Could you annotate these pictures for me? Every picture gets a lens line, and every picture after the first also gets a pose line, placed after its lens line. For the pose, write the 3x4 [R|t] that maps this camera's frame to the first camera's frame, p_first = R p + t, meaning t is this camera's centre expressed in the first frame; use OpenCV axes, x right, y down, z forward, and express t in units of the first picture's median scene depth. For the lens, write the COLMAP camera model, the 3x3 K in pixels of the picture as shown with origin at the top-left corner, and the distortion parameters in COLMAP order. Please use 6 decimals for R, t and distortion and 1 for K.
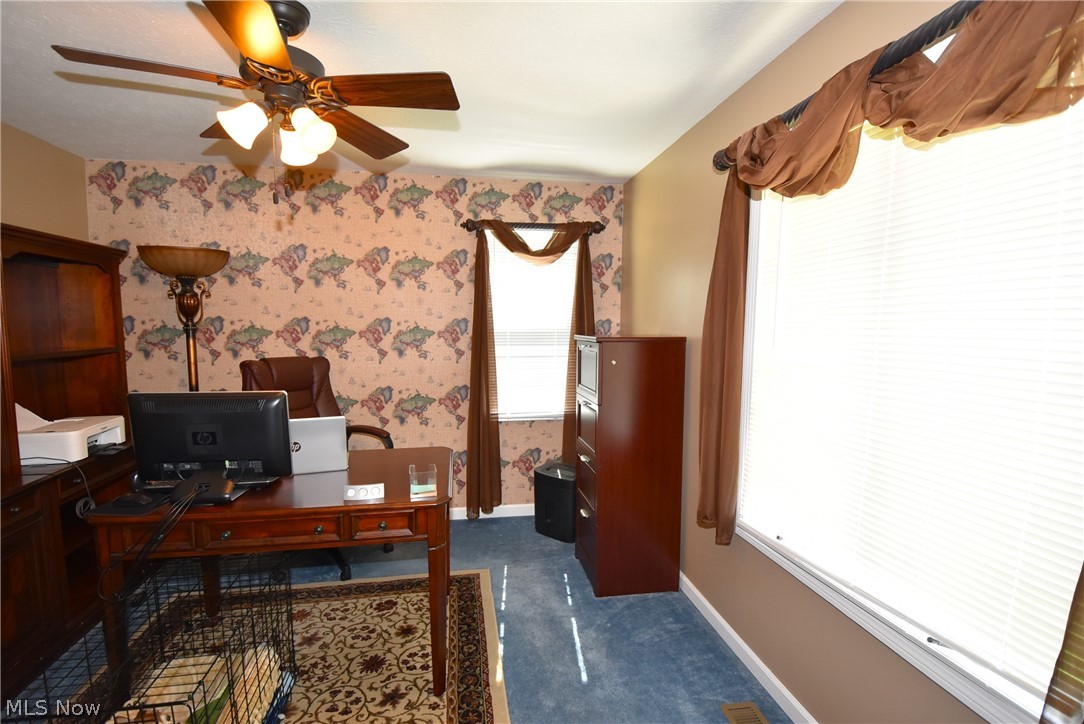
lens RADIAL K [[491.3, 0, 541.5], [0, 491.3, 366.3], [0, 0, 1]] dist [0.003181, -0.016290]
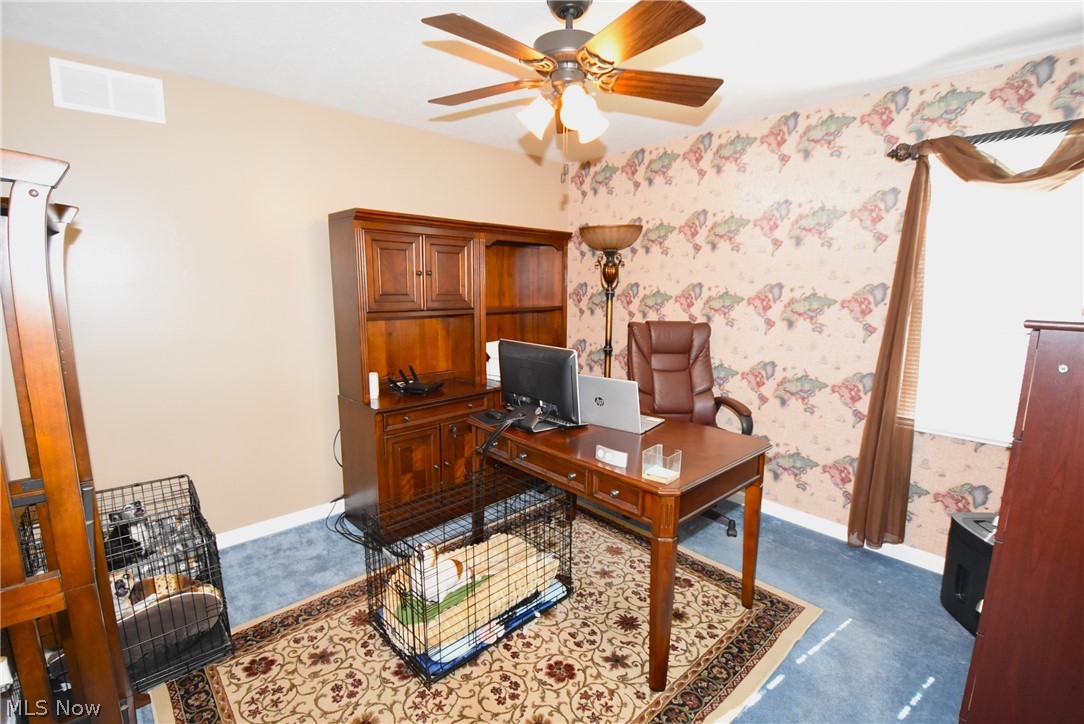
lens RADIAL K [[491.3, 0, 541.5], [0, 491.3, 366.3], [0, 0, 1]] dist [0.003181, -0.016290]
pose [[0.530575, 0.137210, -0.836459, 0.257205], [-0.075944, 0.990538, 0.114312, -0.024096], [0.844229, 0.002873, 0.535975, 0.213274]]
